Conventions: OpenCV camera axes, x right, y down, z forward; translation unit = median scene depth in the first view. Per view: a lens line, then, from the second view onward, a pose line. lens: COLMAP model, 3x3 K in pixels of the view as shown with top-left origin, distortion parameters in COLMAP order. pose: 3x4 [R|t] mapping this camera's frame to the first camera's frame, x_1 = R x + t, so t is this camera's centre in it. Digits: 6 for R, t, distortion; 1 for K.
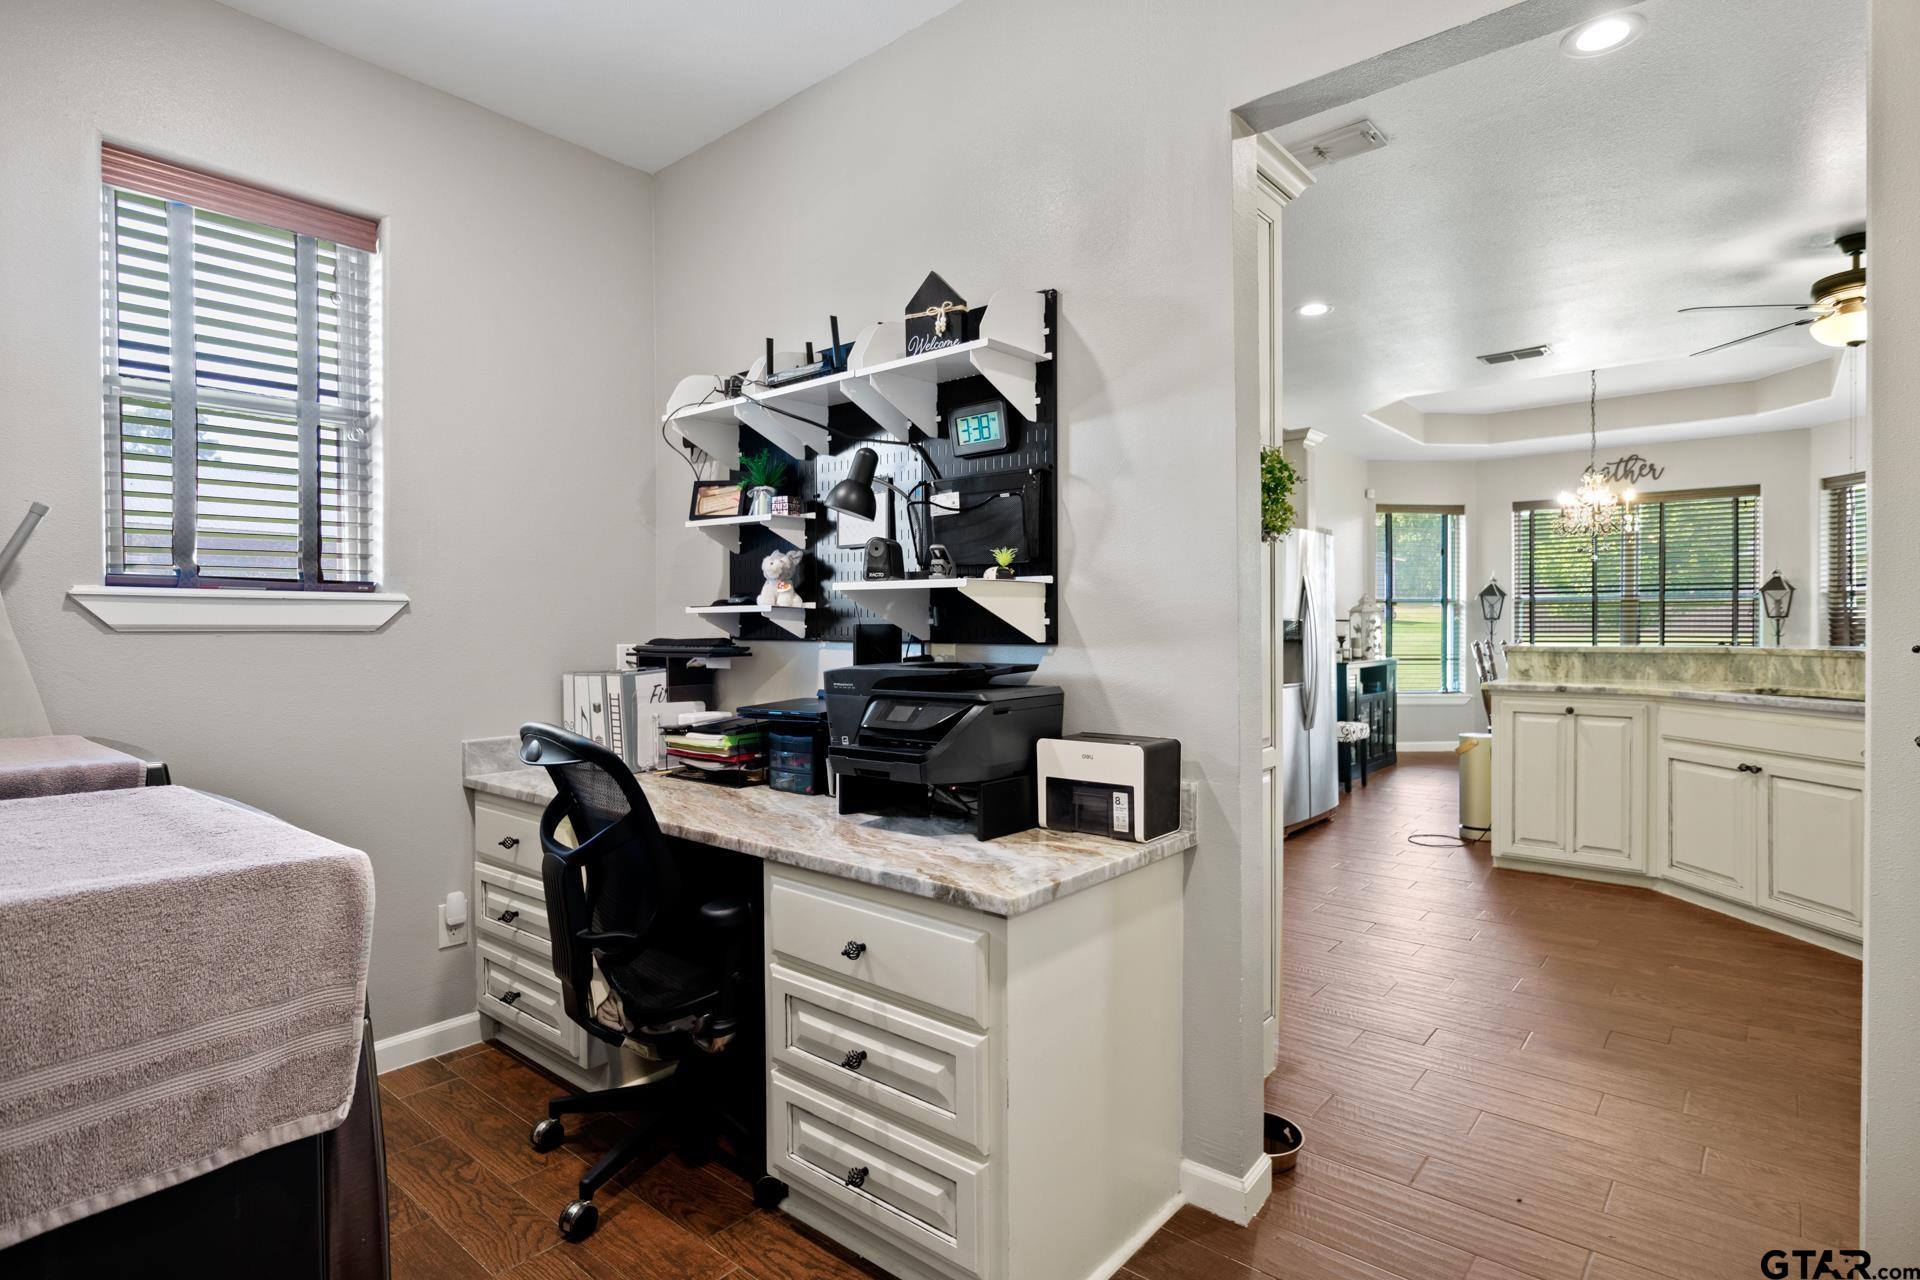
lens RADIAL K [[958.2, 0, 957.6], [0, 958.2, 636.0], [0, 0, 1]] dist [-0.002989, -0.000160]
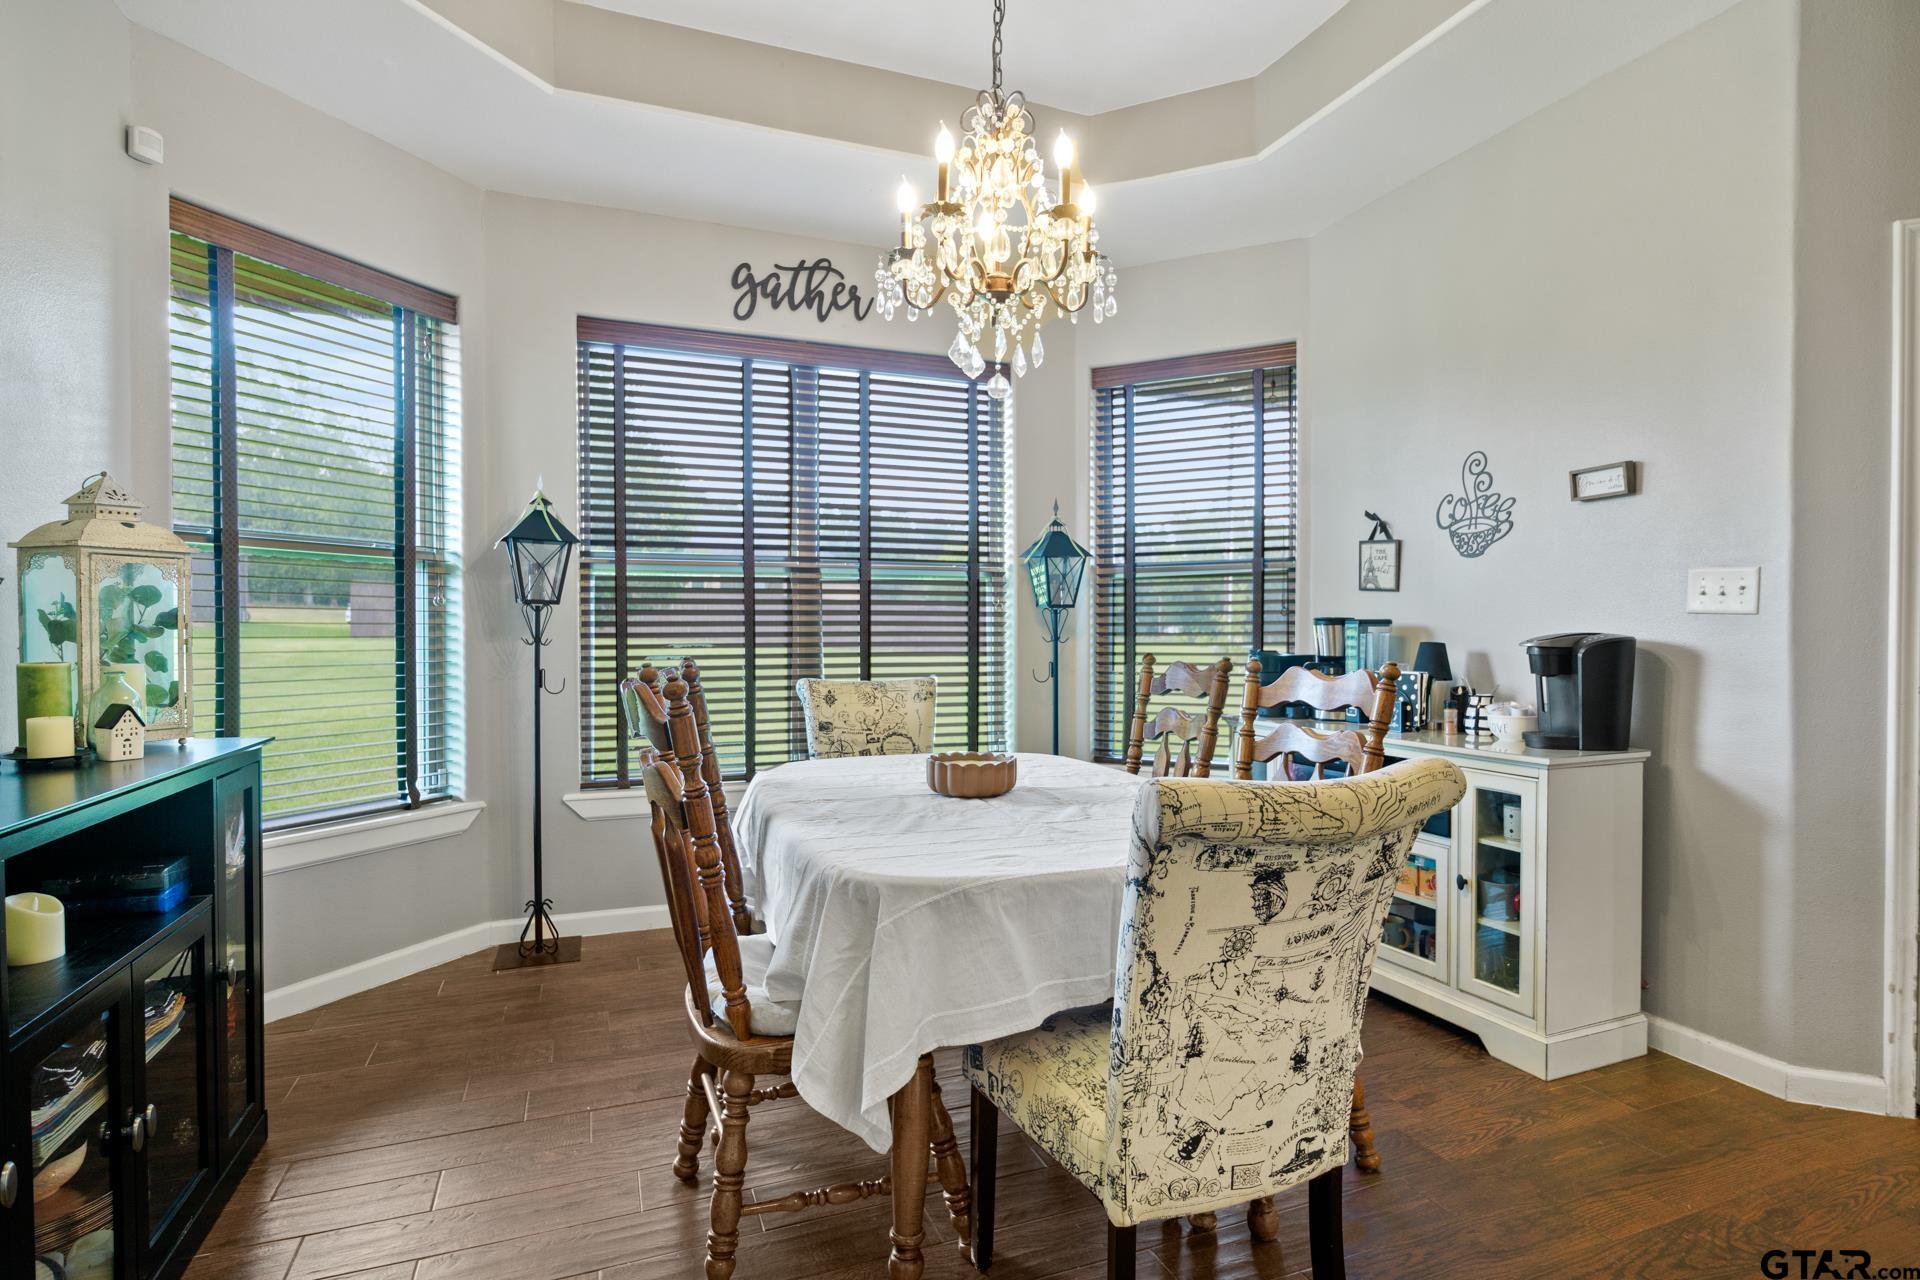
lens RADIAL K [[958.2, 0, 957.6], [0, 958.2, 636.0], [0, 0, 1]] dist [-0.002989, -0.000160]
pose [[0.487444, -0.005739, 0.873135, 0.322425], [0.002679, 0.999984, 0.005078, -0.005943], [-0.873150, -0.000136, 0.487451, 0.704202]]
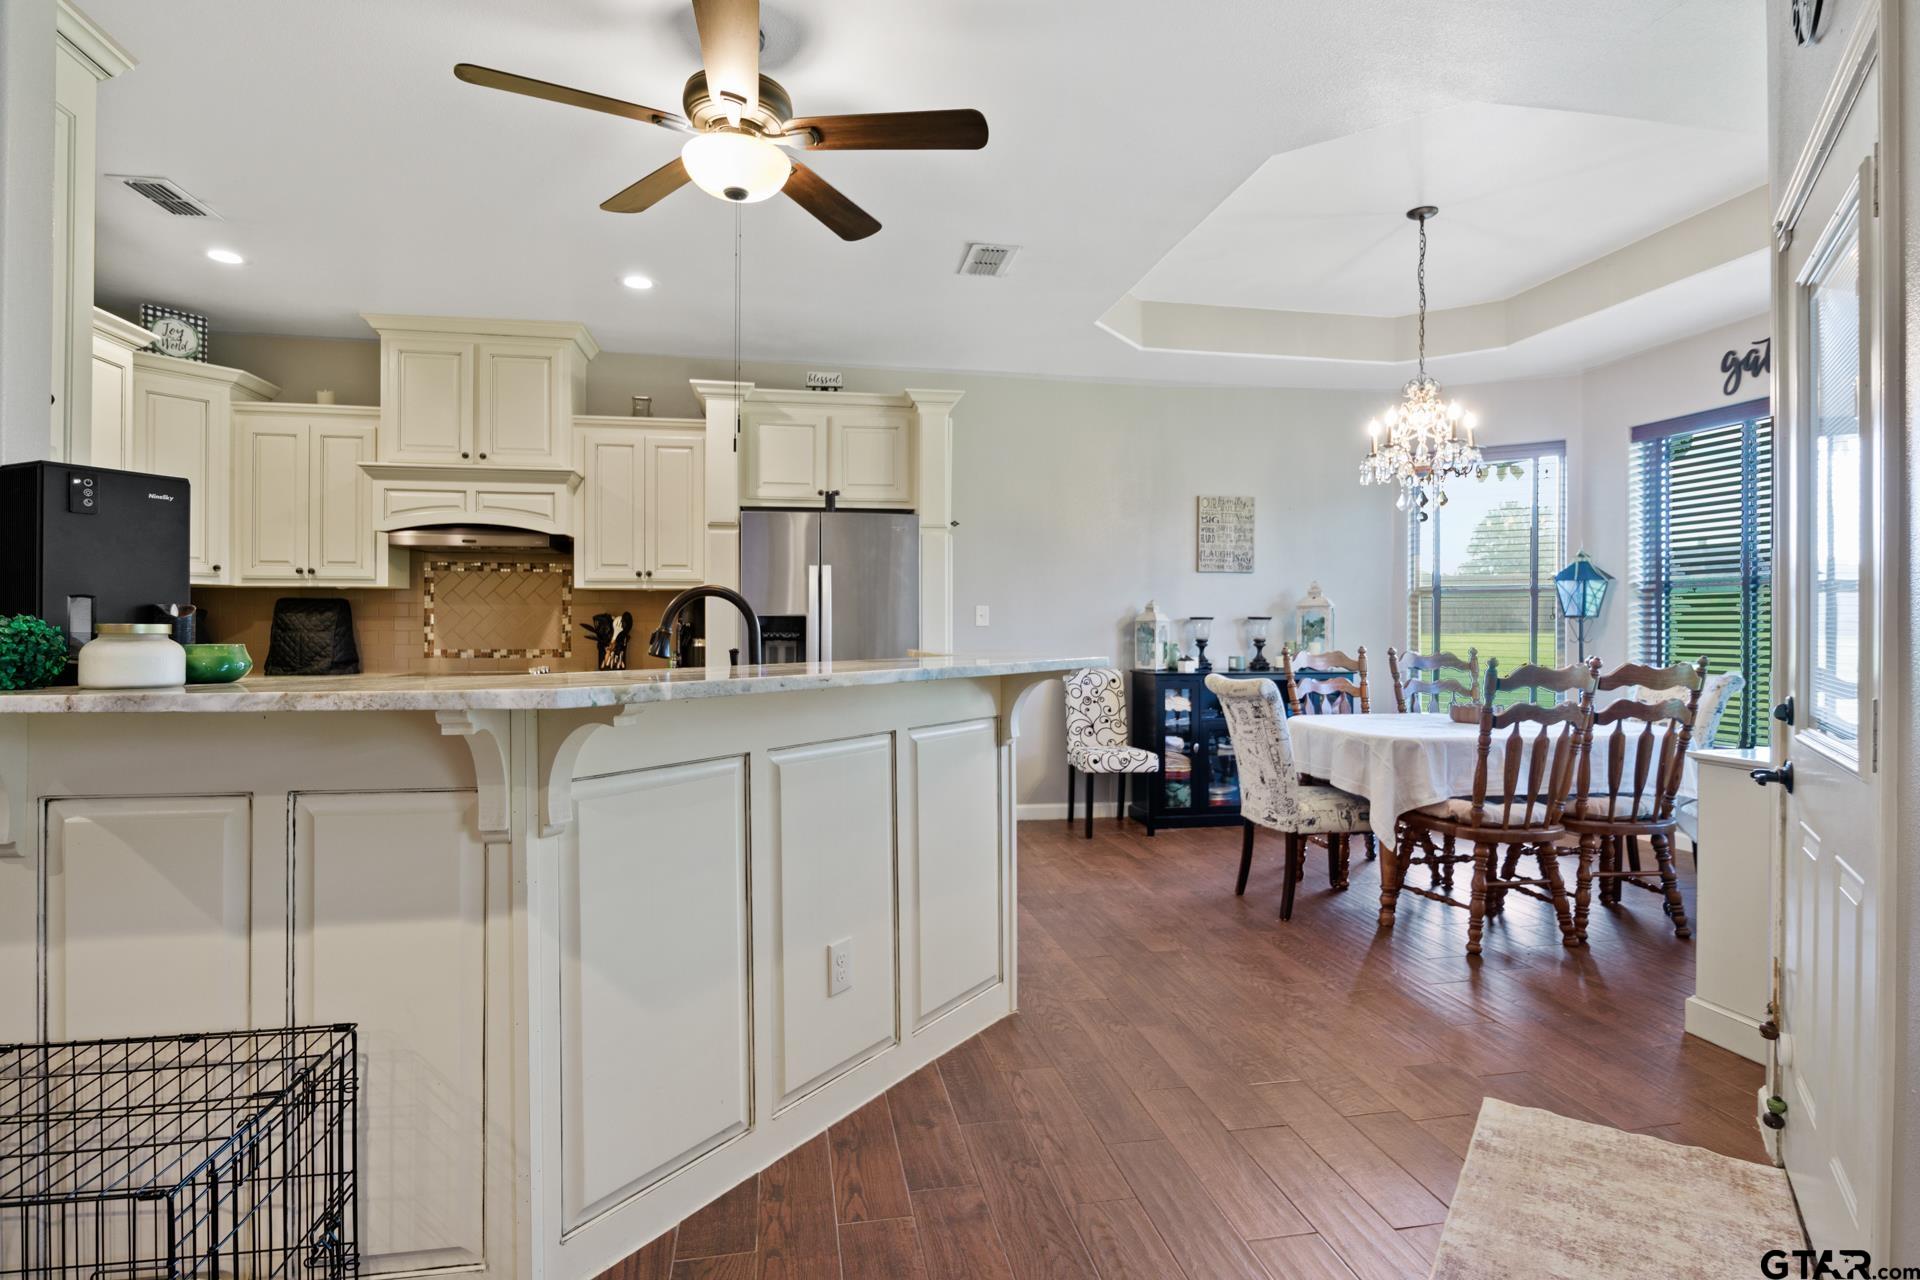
lens RADIAL K [[958.2, 0, 957.6], [0, 958.2, 636.0], [0, 0, 1]] dist [-0.002989, -0.000160]
pose [[0.770289, 0.012081, -0.637580, 0.681548], [-0.014012, 0.999900, 0.002017, 0.000040], [0.637541, 0.007380, 0.770381, 0.260663]]
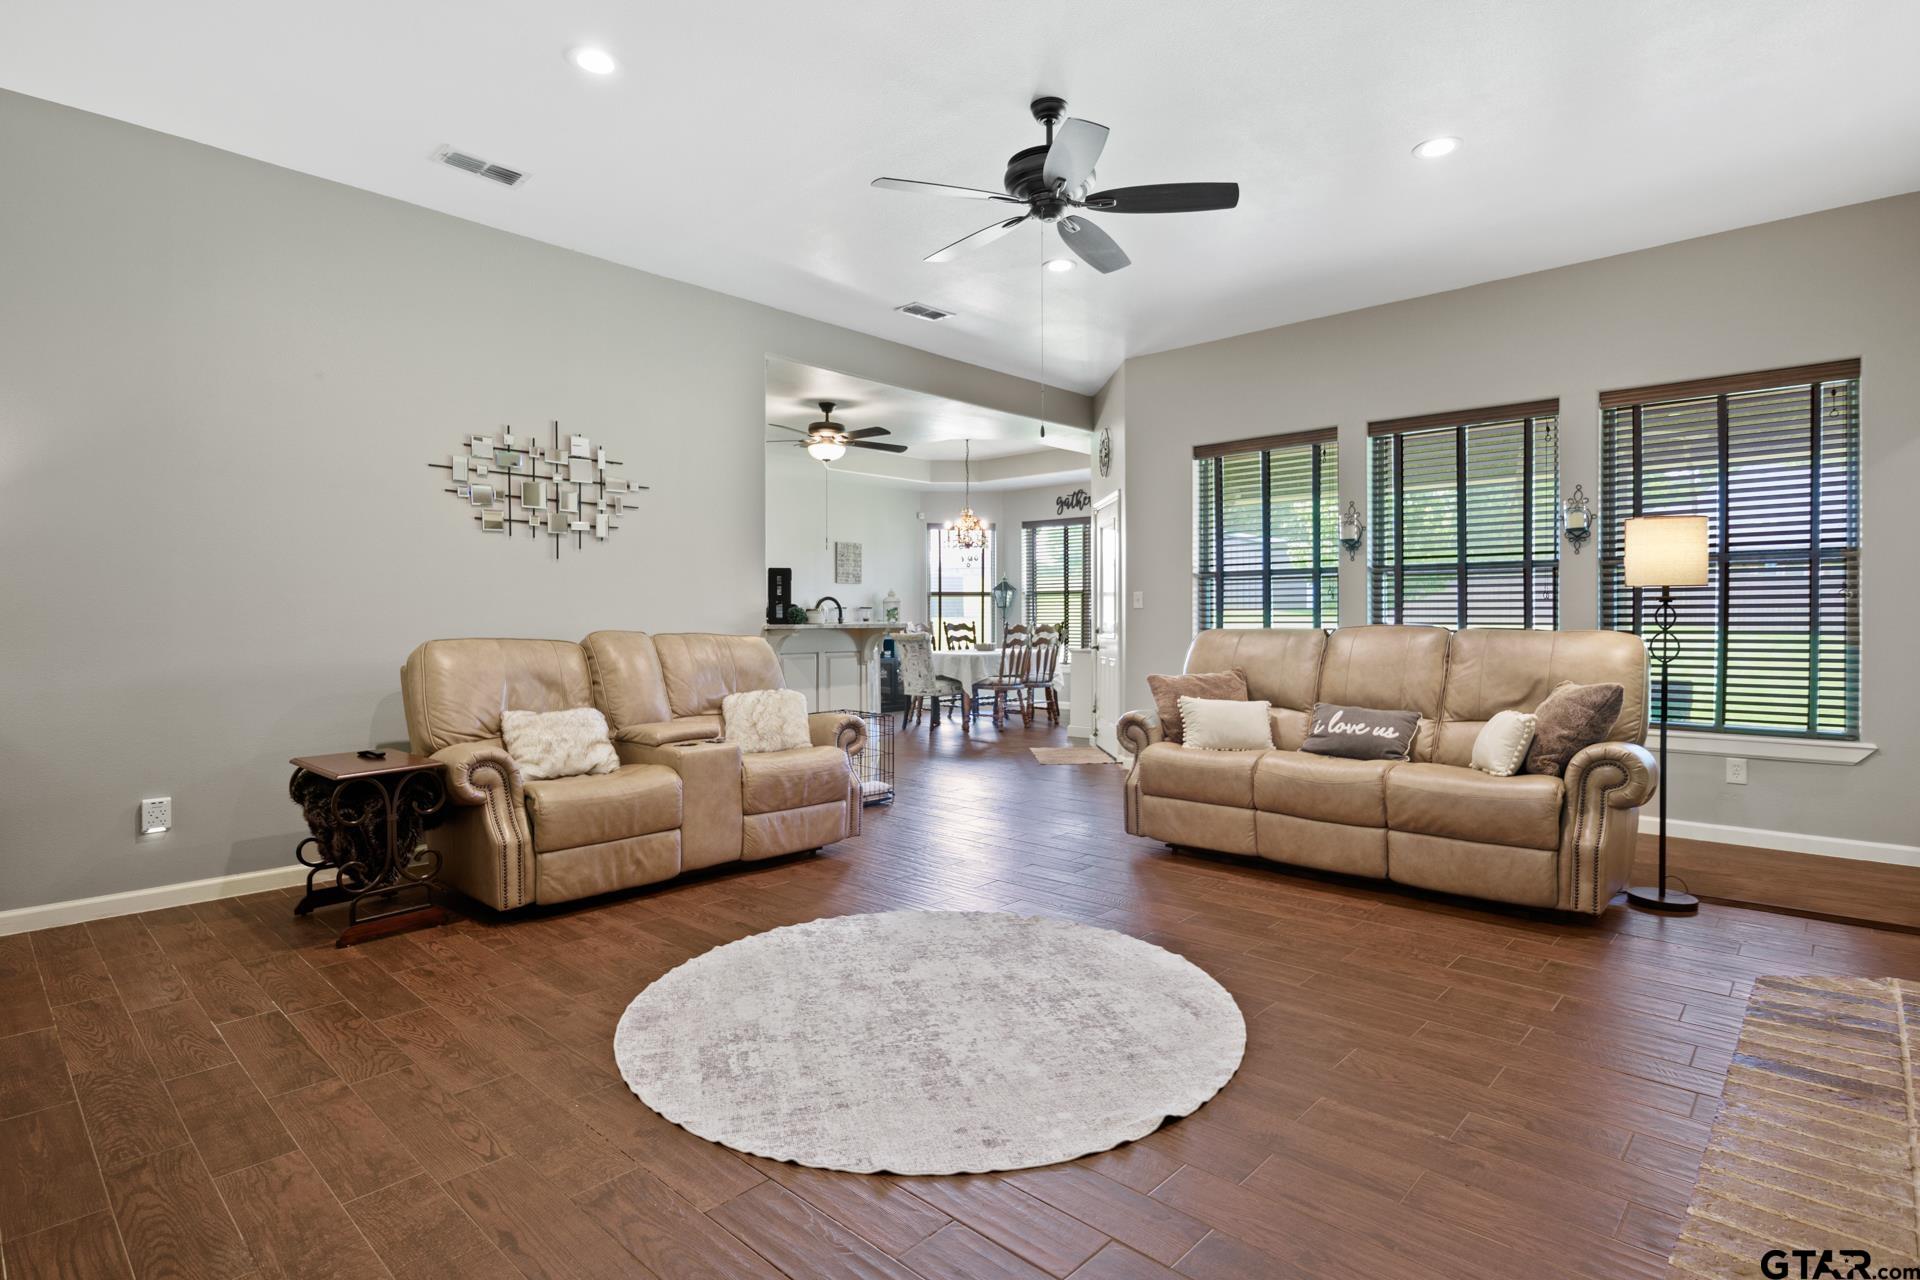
lens RADIAL K [[958.2, 0, 957.6], [0, 958.2, 636.0], [0, 0, 1]] dist [-0.002989, -0.000160]
pose [[0.998162, 0.003259, -0.060519, 0.605772], [-0.002858, 0.999973, 0.006707, 0.015808], [0.060539, -0.006522, 0.998145, -0.407582]]
